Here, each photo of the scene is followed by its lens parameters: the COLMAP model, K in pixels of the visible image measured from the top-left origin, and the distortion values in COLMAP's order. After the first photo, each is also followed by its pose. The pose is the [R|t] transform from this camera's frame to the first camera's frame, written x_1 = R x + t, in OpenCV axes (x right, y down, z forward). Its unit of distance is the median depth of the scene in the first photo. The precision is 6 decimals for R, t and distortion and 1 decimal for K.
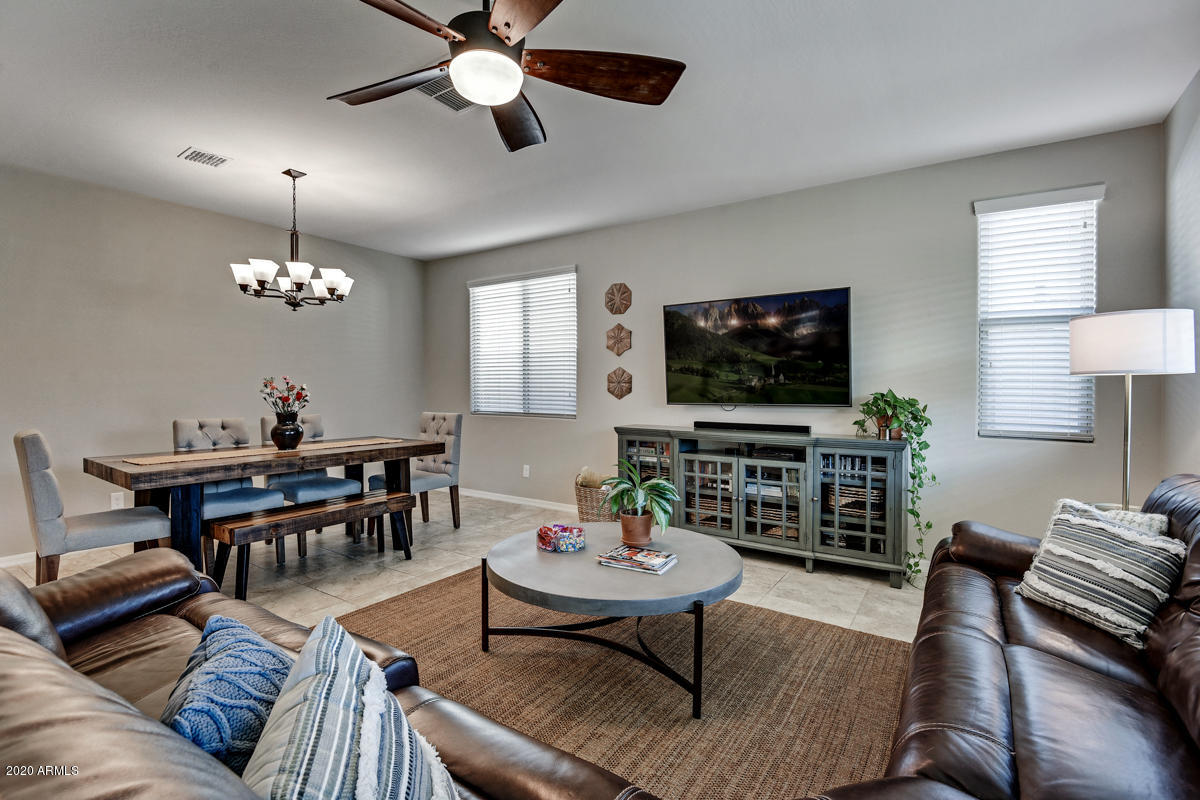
lens RADIAL K [[559.8, 0, 605.5], [0, 559.8, 399.6], [0, 0, 1]] dist [0.000170, -0.001021]
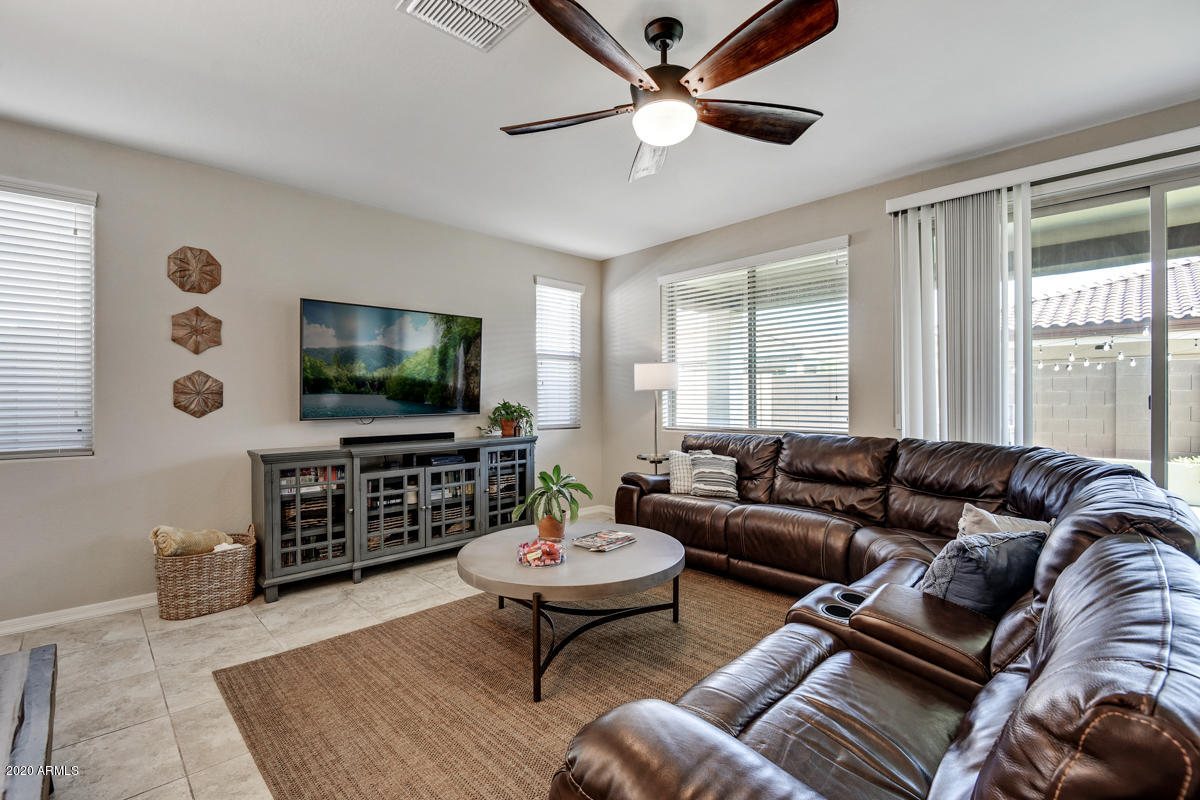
lens RADIAL K [[559.8, 0, 605.5], [0, 559.8, 399.6], [0, 0, 1]] dist [0.000170, -0.001021]
pose [[0.170656, -0.008421, 0.985295, -0.679193], [0.027354, 0.999619, 0.003805, -0.014049], [-0.984951, 0.026303, 0.170822, 0.473777]]
